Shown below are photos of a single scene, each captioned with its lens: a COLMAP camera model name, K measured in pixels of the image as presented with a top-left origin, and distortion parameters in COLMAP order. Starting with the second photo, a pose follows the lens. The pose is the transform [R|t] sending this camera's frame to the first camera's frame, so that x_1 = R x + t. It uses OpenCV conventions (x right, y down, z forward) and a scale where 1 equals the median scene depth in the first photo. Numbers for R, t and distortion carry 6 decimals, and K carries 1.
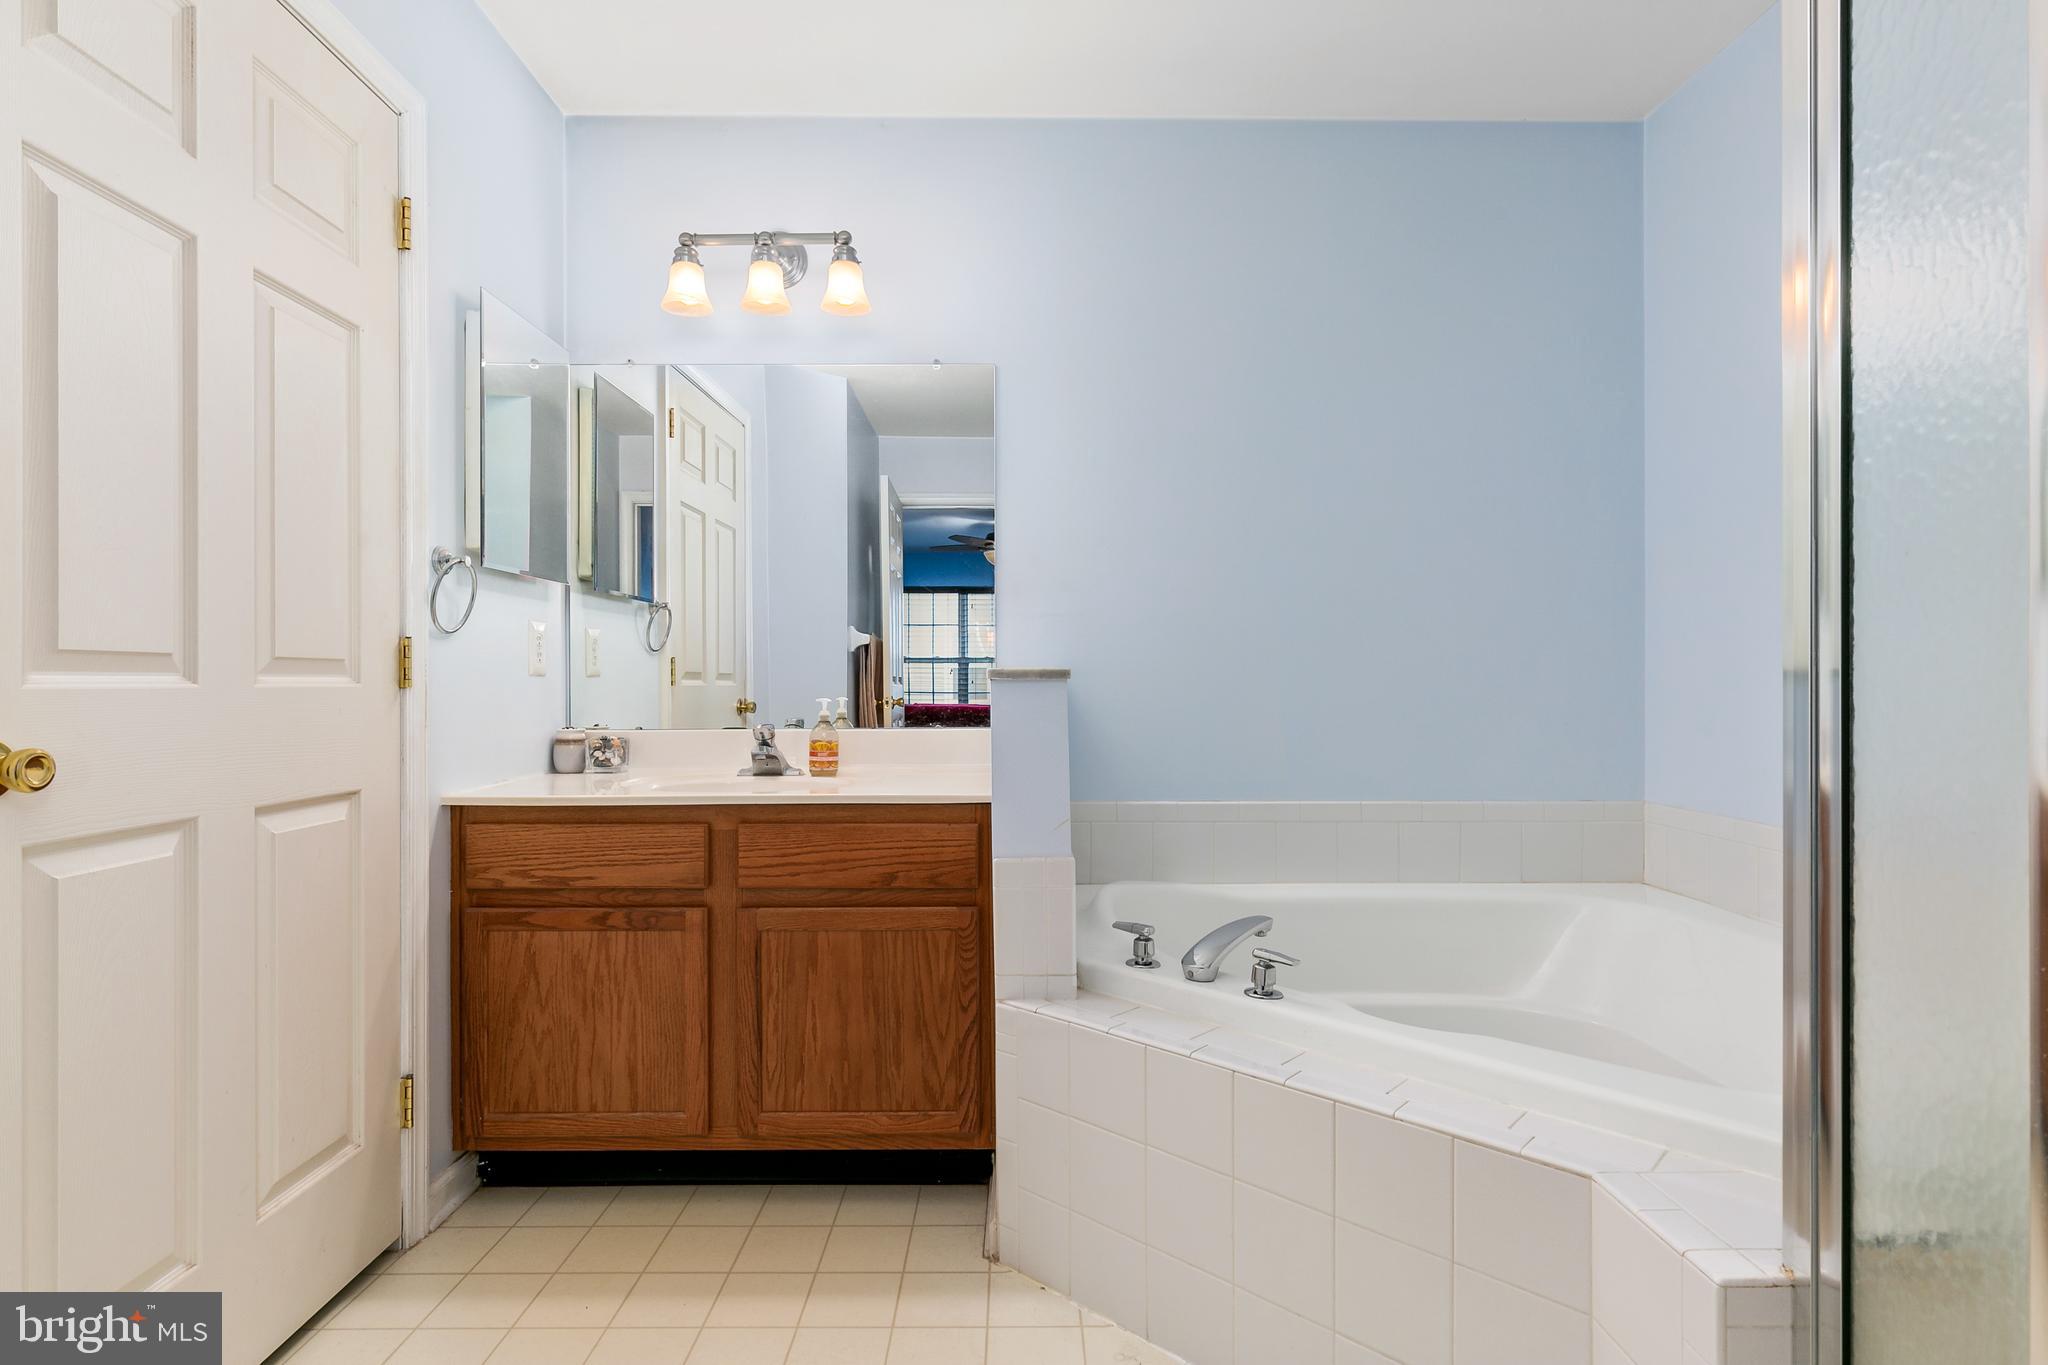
lens RADIAL K [[1027.6, 0, 1021.7], [0, 1027.6, 675.7], [0, 0, 1]] dist [-0.003030, -0.001154]
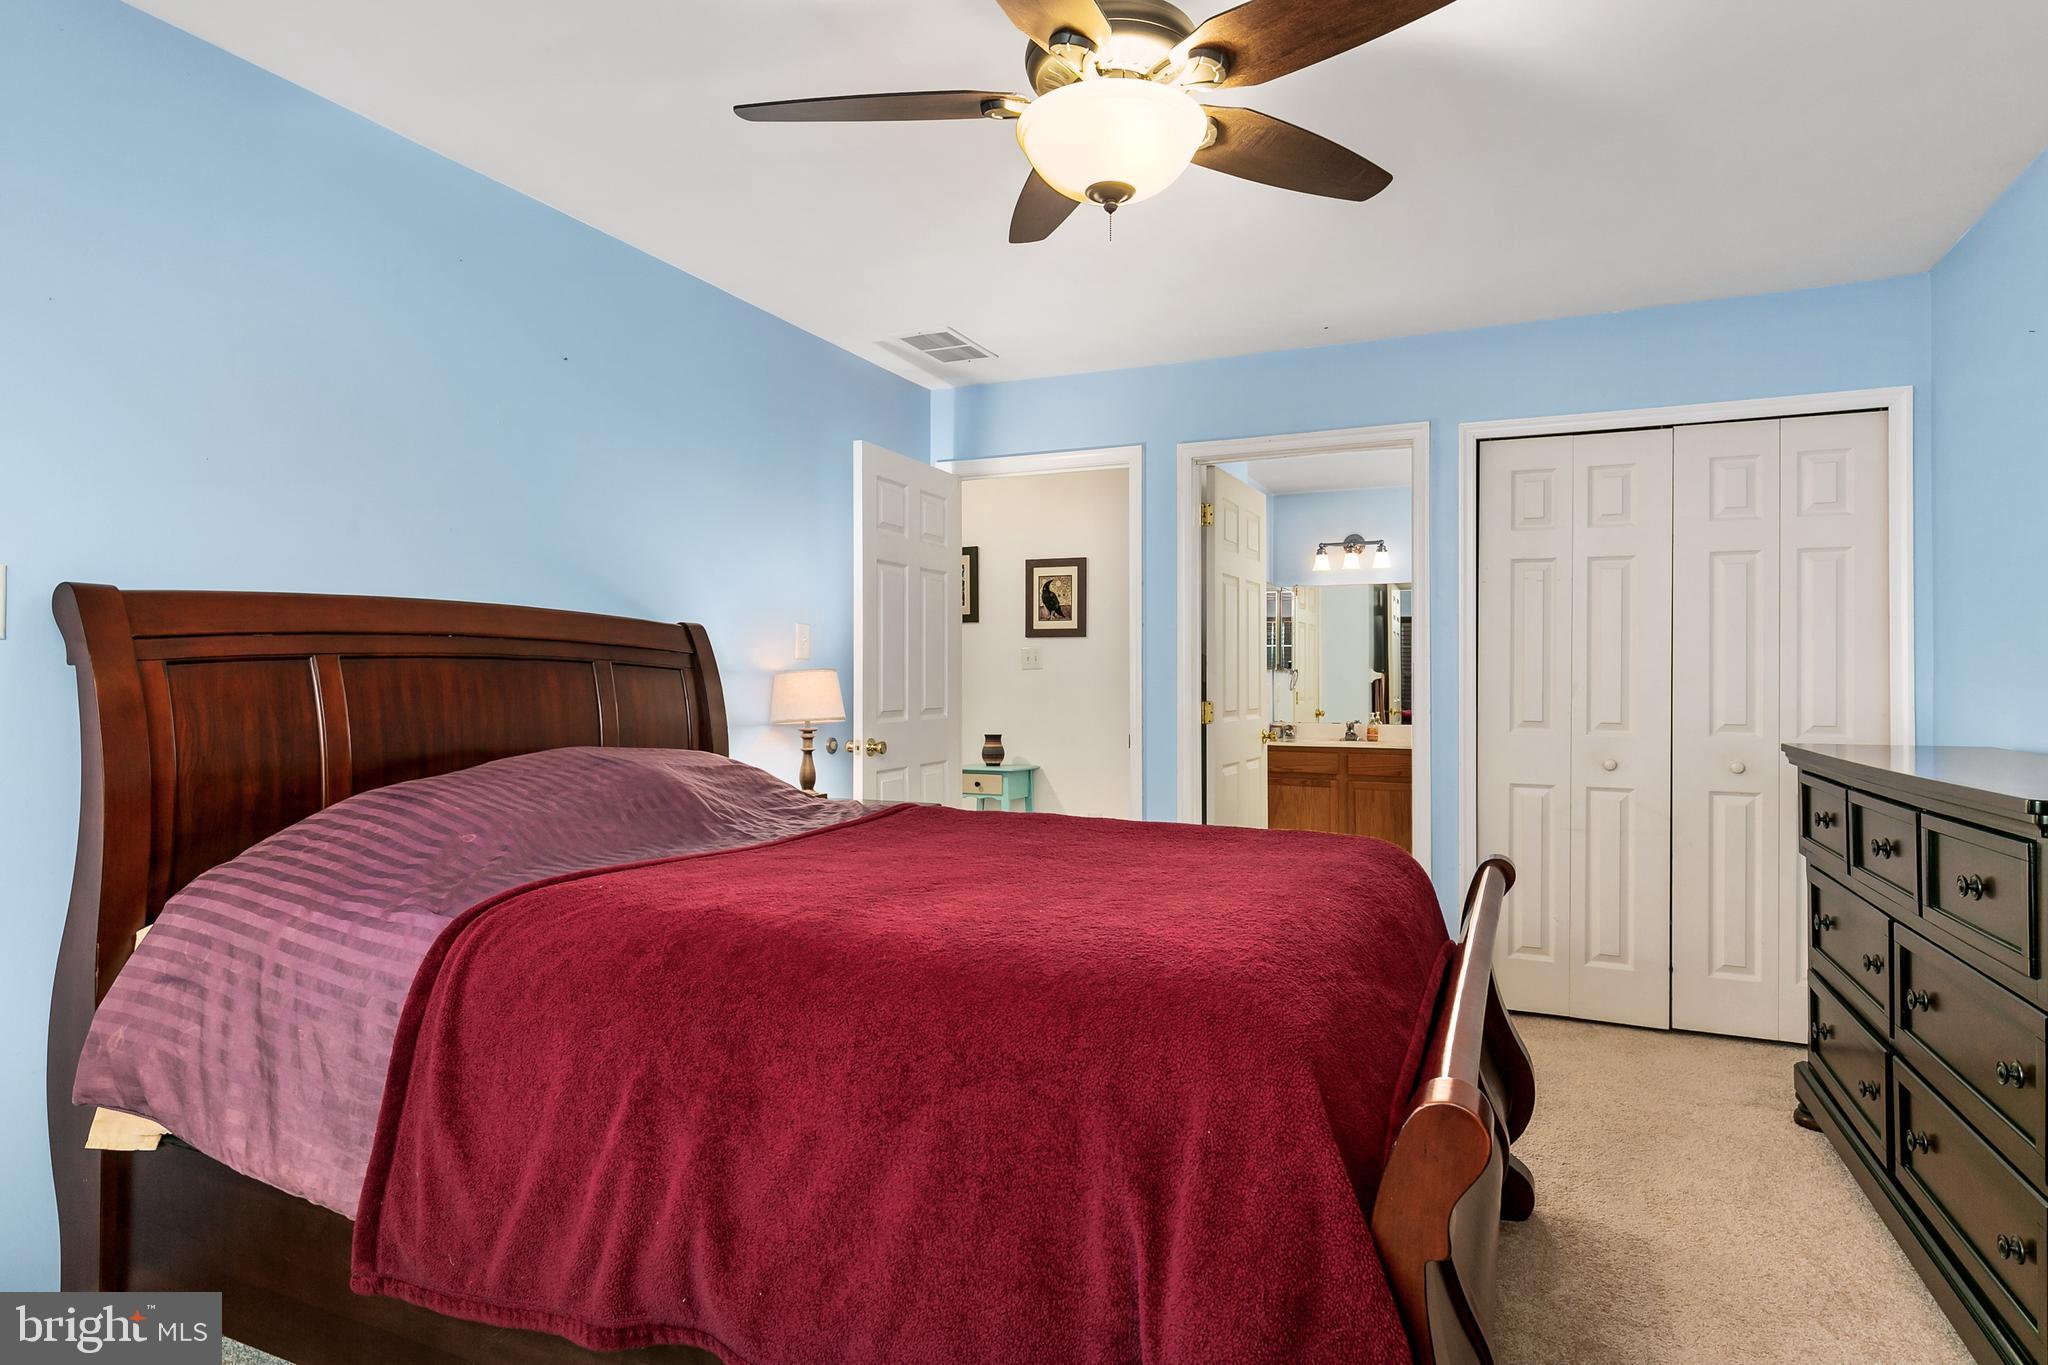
lens RADIAL K [[1094.5, 0, 1012.5], [0, 1094.5, 678.5], [0, 0, 1]] dist [0.000817, -0.001737]
pose [[0.901403, -0.000781, -0.432981, 0.195729], [0.003058, 0.999985, 0.004563, -0.081390], [0.432971, -0.005438, 0.901392, -1.968494]]
